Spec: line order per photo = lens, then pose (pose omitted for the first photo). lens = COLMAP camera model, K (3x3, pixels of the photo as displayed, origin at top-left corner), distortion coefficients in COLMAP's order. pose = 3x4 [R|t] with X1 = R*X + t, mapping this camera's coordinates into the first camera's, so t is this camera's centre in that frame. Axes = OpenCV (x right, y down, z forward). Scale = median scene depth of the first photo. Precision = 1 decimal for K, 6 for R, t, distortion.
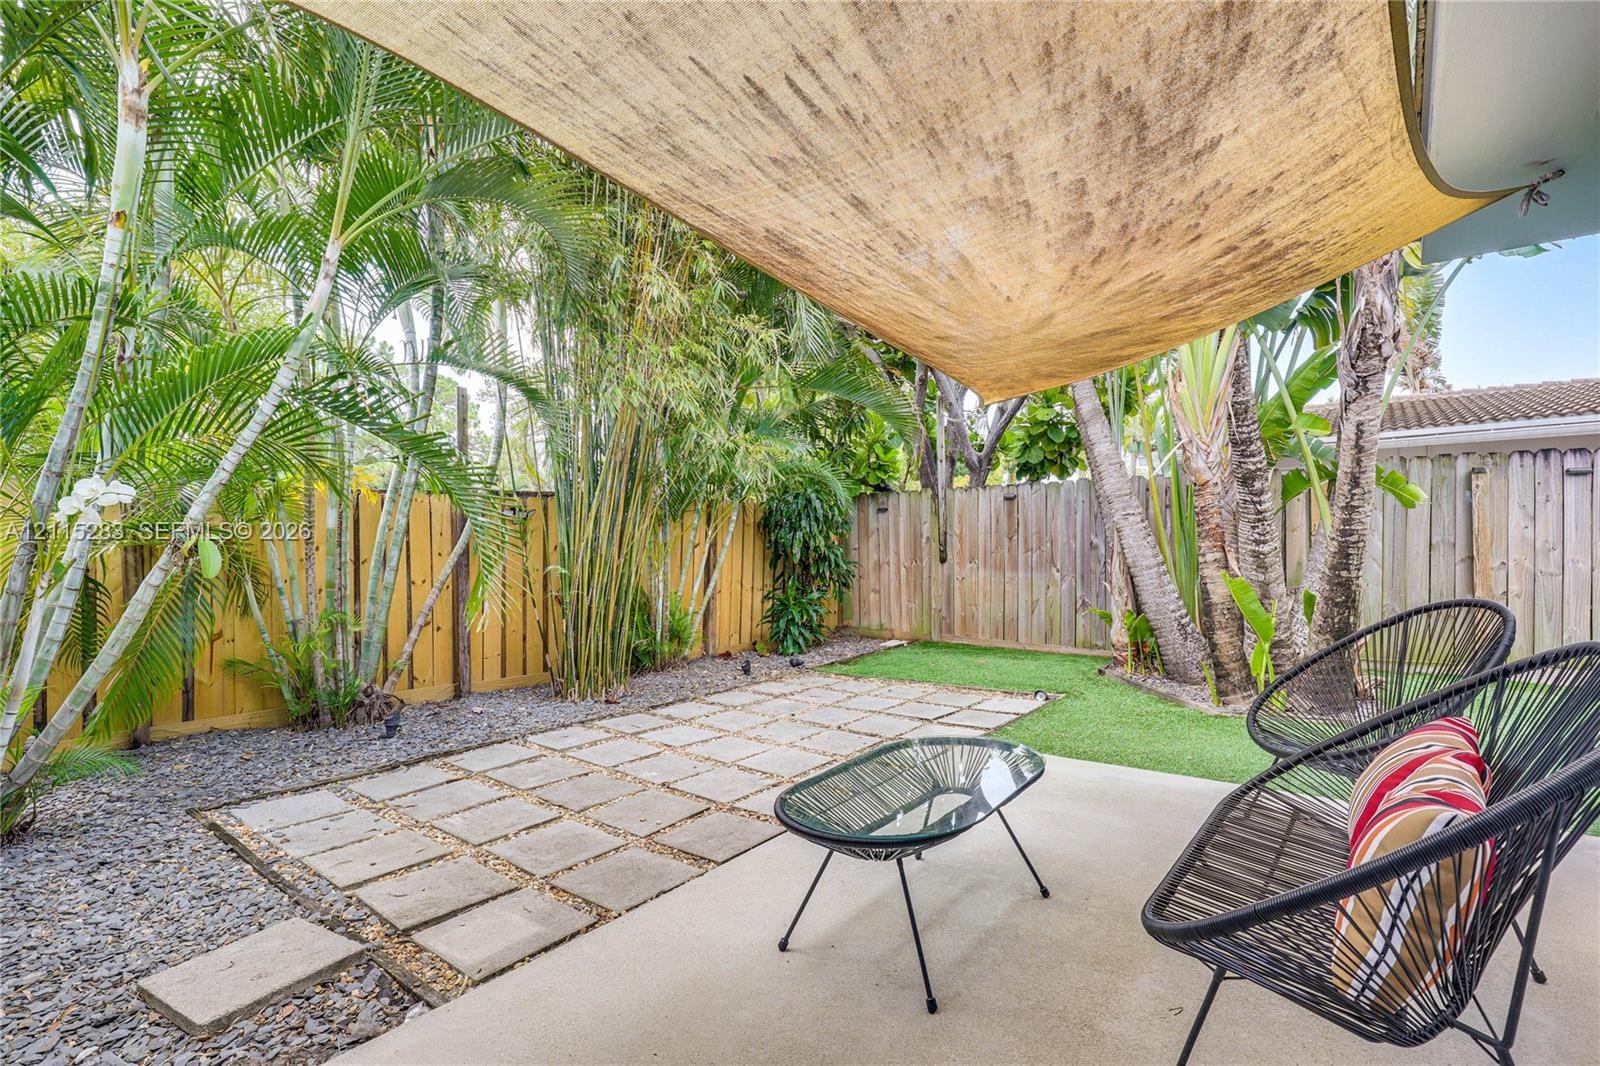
lens RADIAL K [[719.0, 0, 799.9], [0, 719.0, 538.8], [0, 0, 1]] dist [-0.002034, -0.000690]
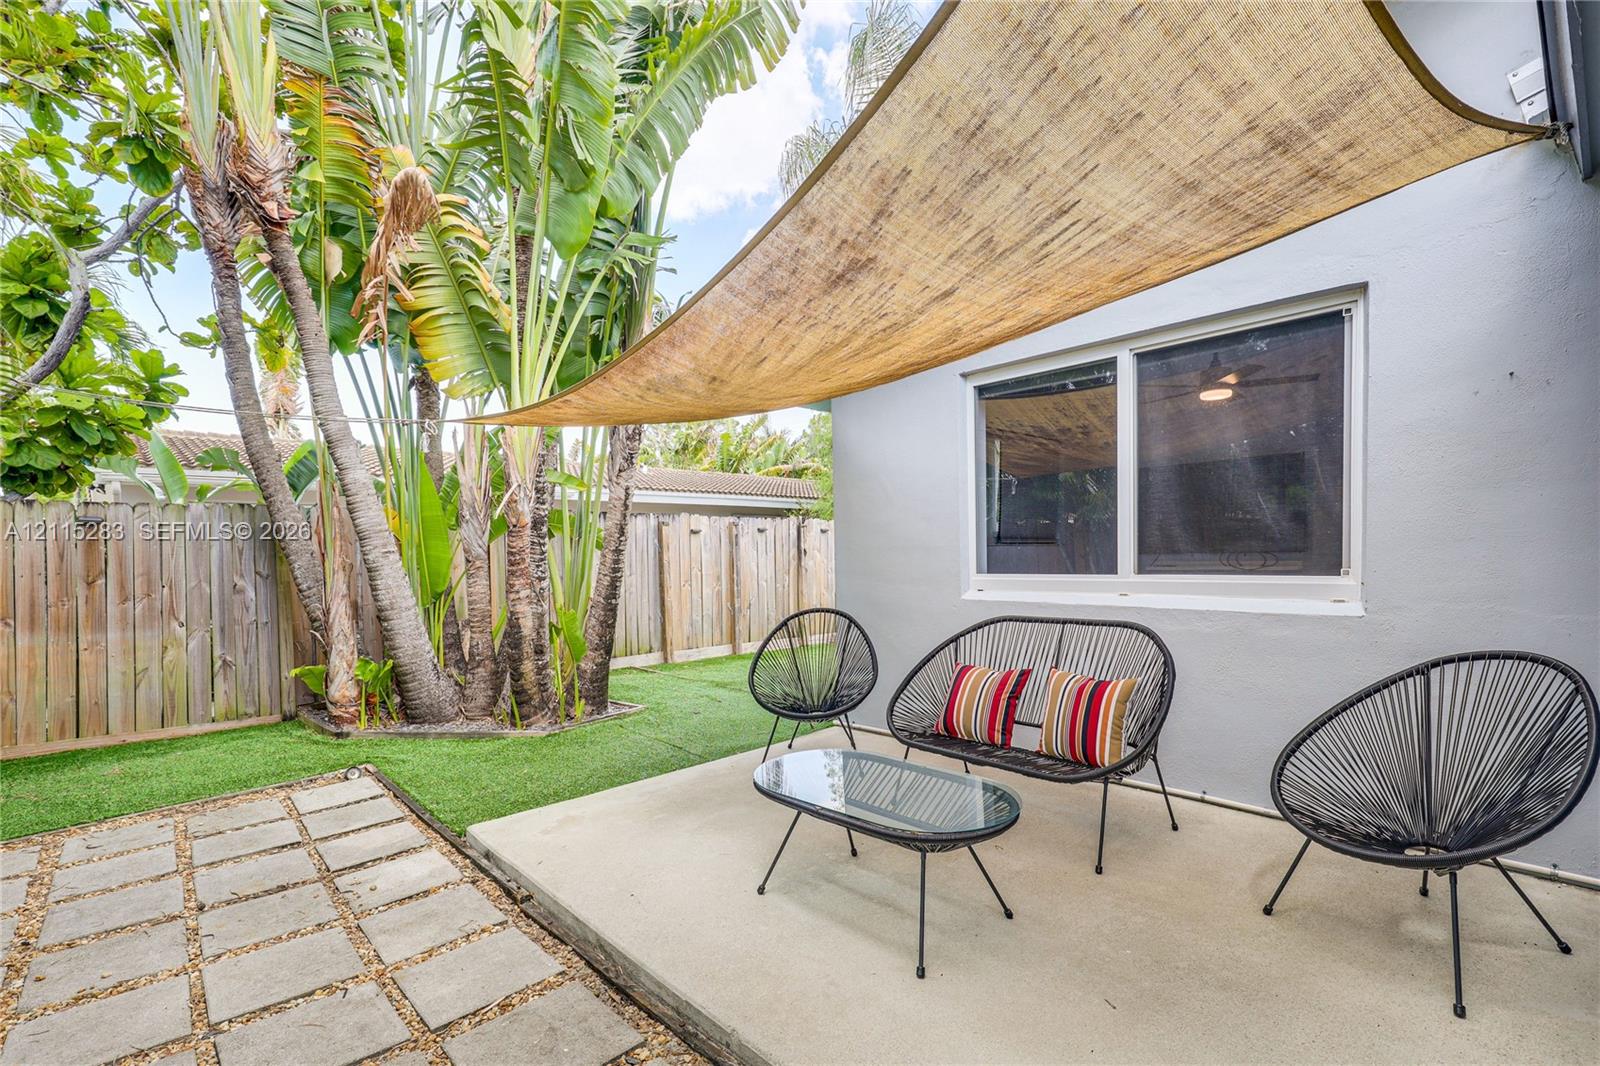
lens RADIAL K [[719.0, 0, 795.2], [0, 719.0, 566.9], [0, 0, 1]] dist [-0.002034, -0.000690]
pose [[0.167559, -0.006298, 0.985842, -0.367323], [0.017278, 0.999845, 0.003450, -0.009888], [-0.985711, 0.016455, 0.167642, 0.349130]]
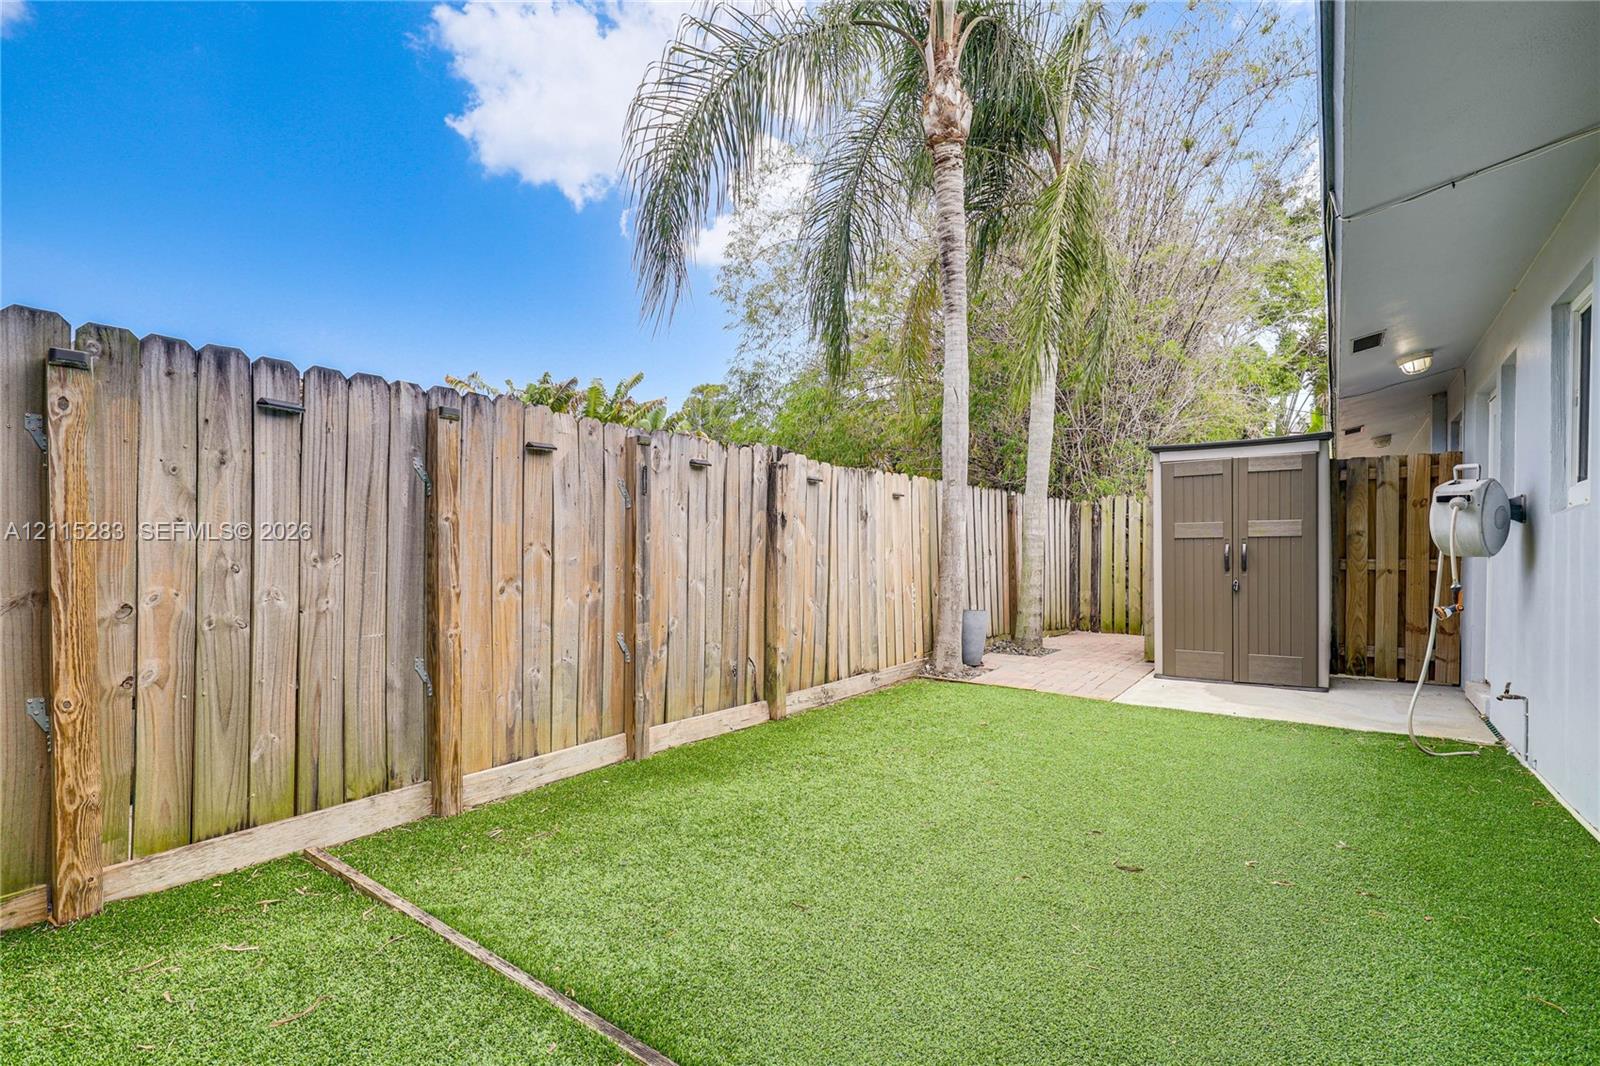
lens RADIAL K [[719.0, 0, 800.5], [0, 719.0, 549.4], [0, 0, 1]] dist [-0.002034, -0.000690]
pose [[-0.027153, 0.013495, 0.999540, 0.567302], [-0.003629, 0.999901, -0.013599, 0.005950], [-0.999625, -0.003996, -0.027102, 0.631345]]
